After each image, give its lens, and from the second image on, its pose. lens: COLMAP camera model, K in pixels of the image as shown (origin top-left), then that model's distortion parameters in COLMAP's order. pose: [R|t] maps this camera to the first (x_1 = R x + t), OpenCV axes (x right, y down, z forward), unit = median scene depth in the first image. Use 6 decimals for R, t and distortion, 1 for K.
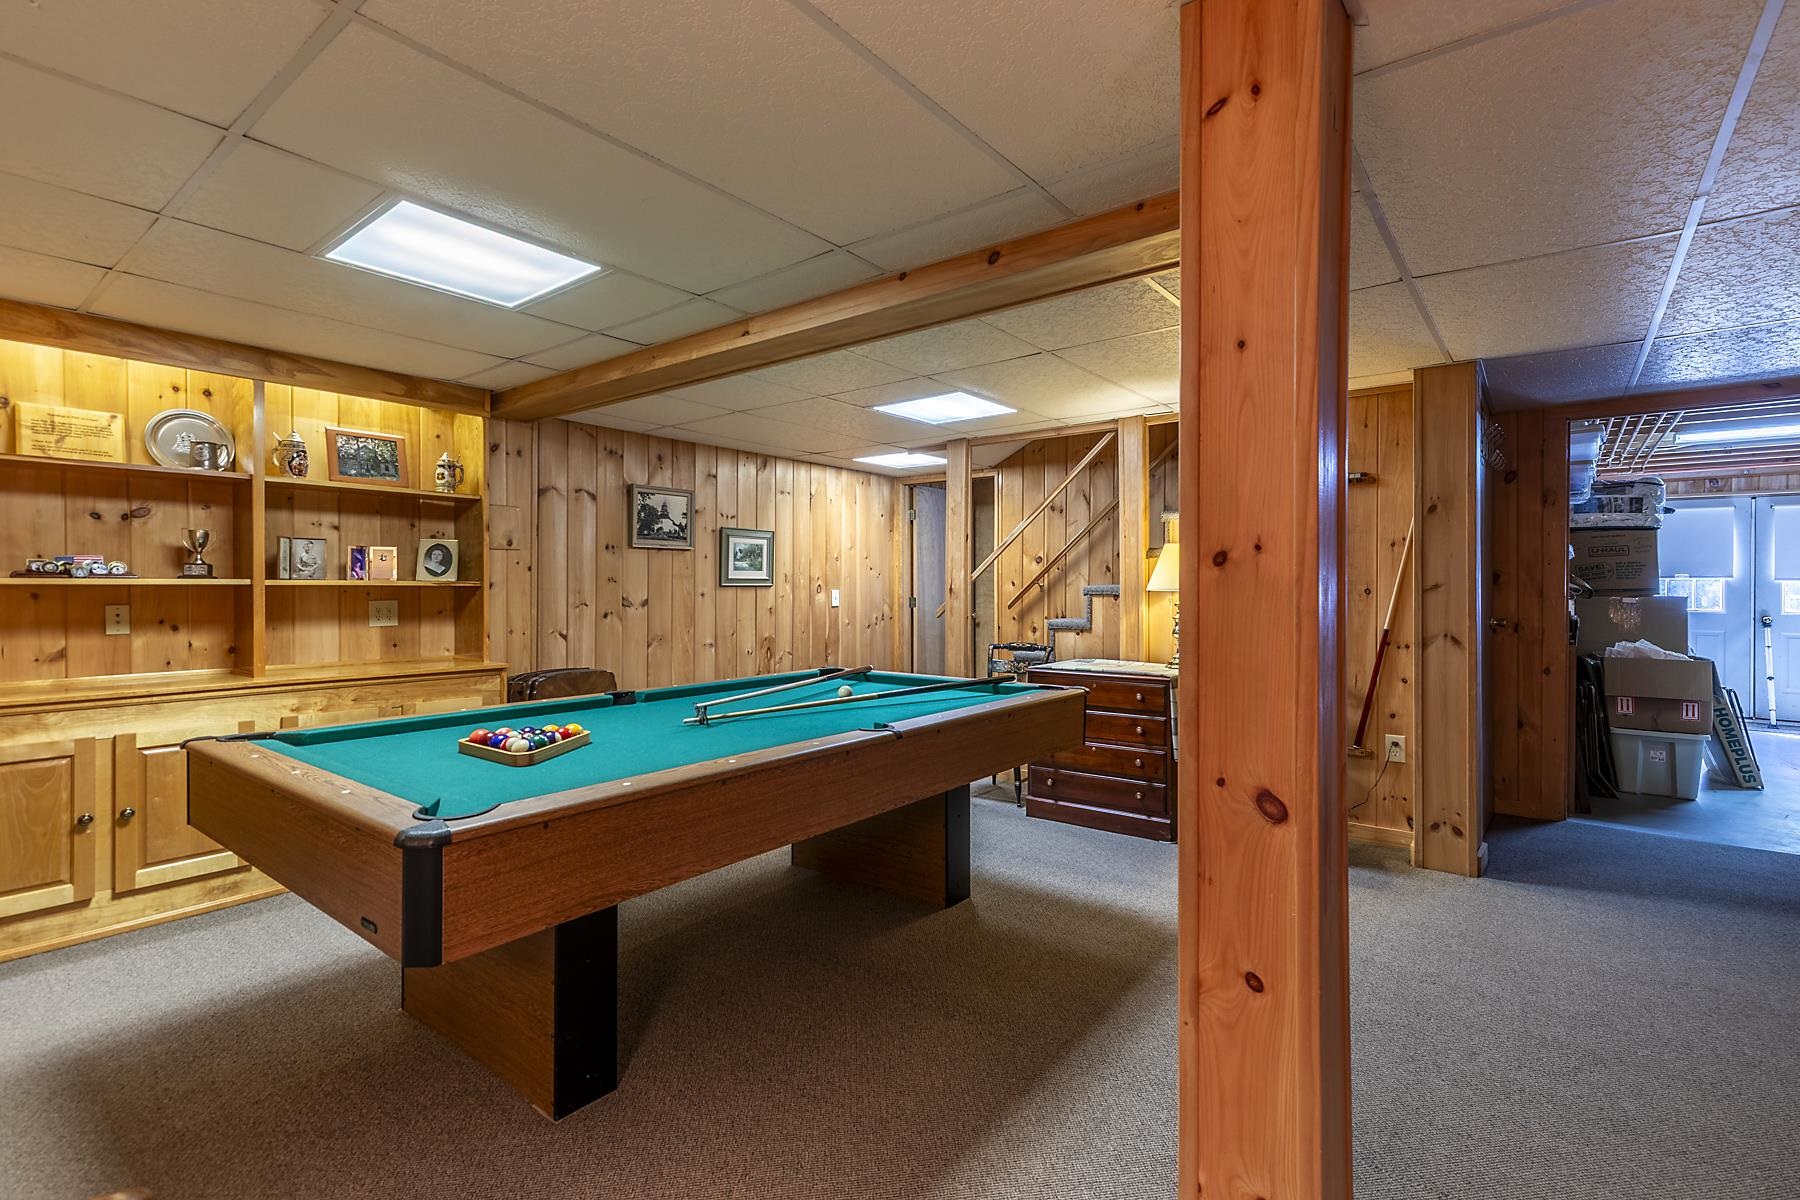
lens RADIAL K [[843.7, 0, 901.3], [0, 843.7, 593.4], [0, 0, 1]] dist [0.023725, -0.001266]
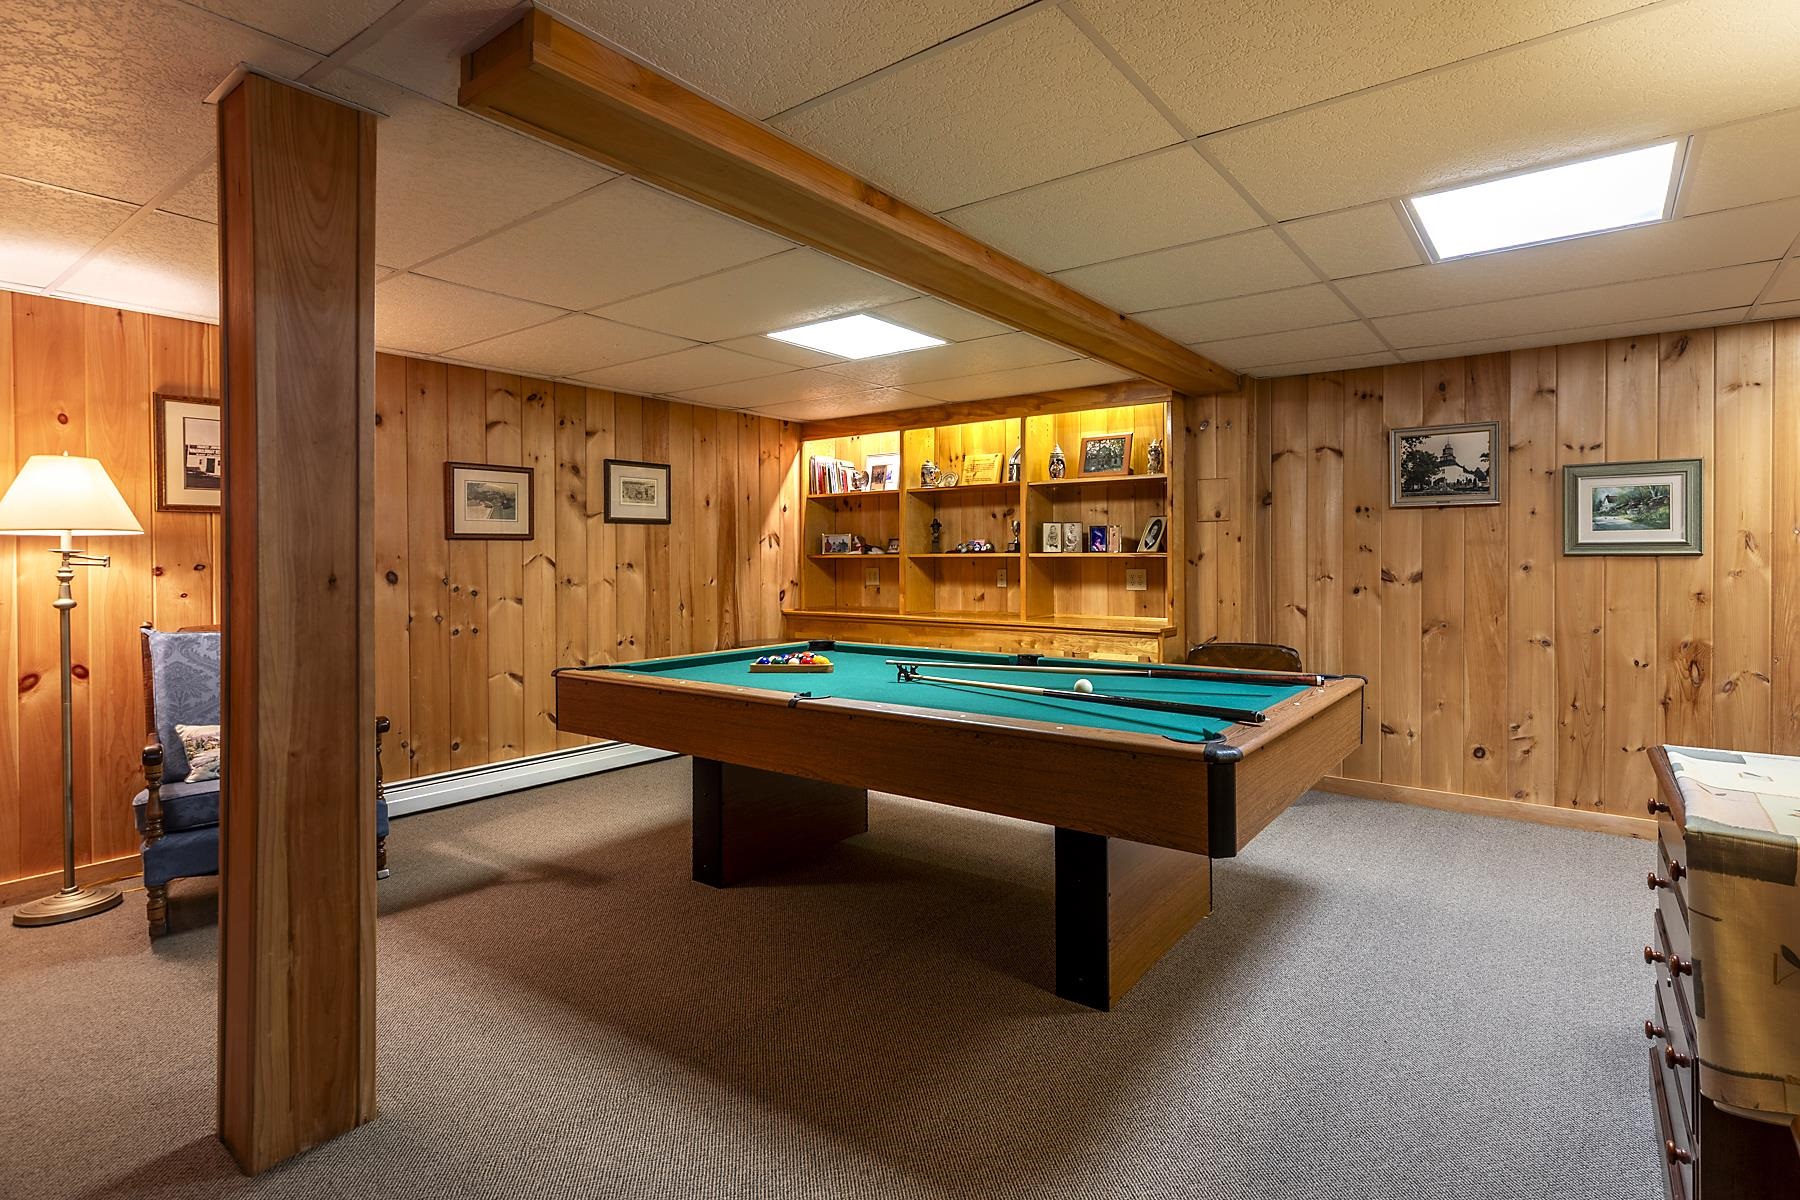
lens RADIAL K [[875.7, 0, 941.1], [0, 875.7, 559.6], [0, 0, 1]] dist [-0.005792, -0.000889]
pose [[0.035302, -0.001345, -0.999376, 0.495270], [-0.007055, 0.999974, -0.001595, -0.000822], [0.999352, 0.007107, 0.035292, 0.537257]]
